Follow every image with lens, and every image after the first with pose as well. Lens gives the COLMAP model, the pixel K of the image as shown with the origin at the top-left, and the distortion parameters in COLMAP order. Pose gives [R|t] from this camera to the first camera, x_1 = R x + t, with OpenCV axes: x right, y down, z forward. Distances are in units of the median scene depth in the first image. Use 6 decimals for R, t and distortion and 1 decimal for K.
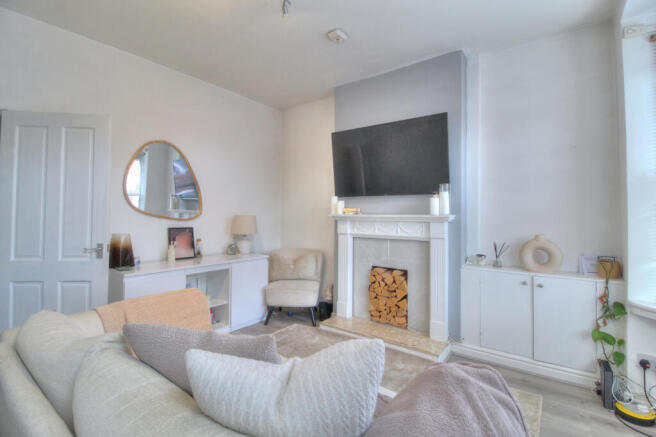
lens RADIAL K [[309.8, 0, 325.0], [0, 309.8, 213.7], [0, 0, 1]] dist [-0.003990, -0.001100]
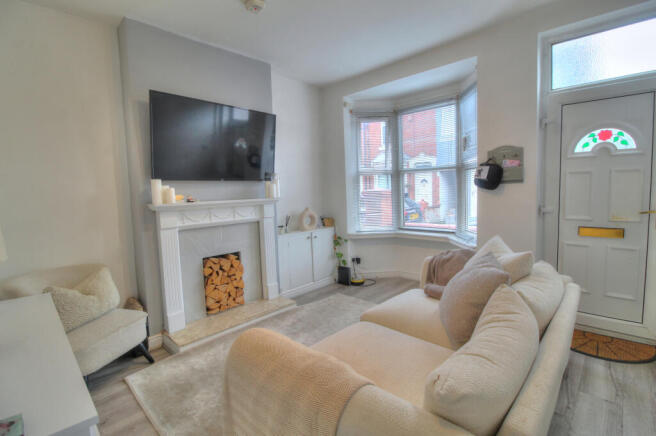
lens RADIAL K [[309.8, 0, 324.5], [0, 309.8, 216.6], [0, 0, 1]] dist [-0.003990, -0.001100]
pose [[0.115611, -0.101616, 0.988083, -0.722449], [0.028616, 0.994681, 0.098946, -0.032998], [-0.992882, 0.016836, 0.117904, 0.567004]]
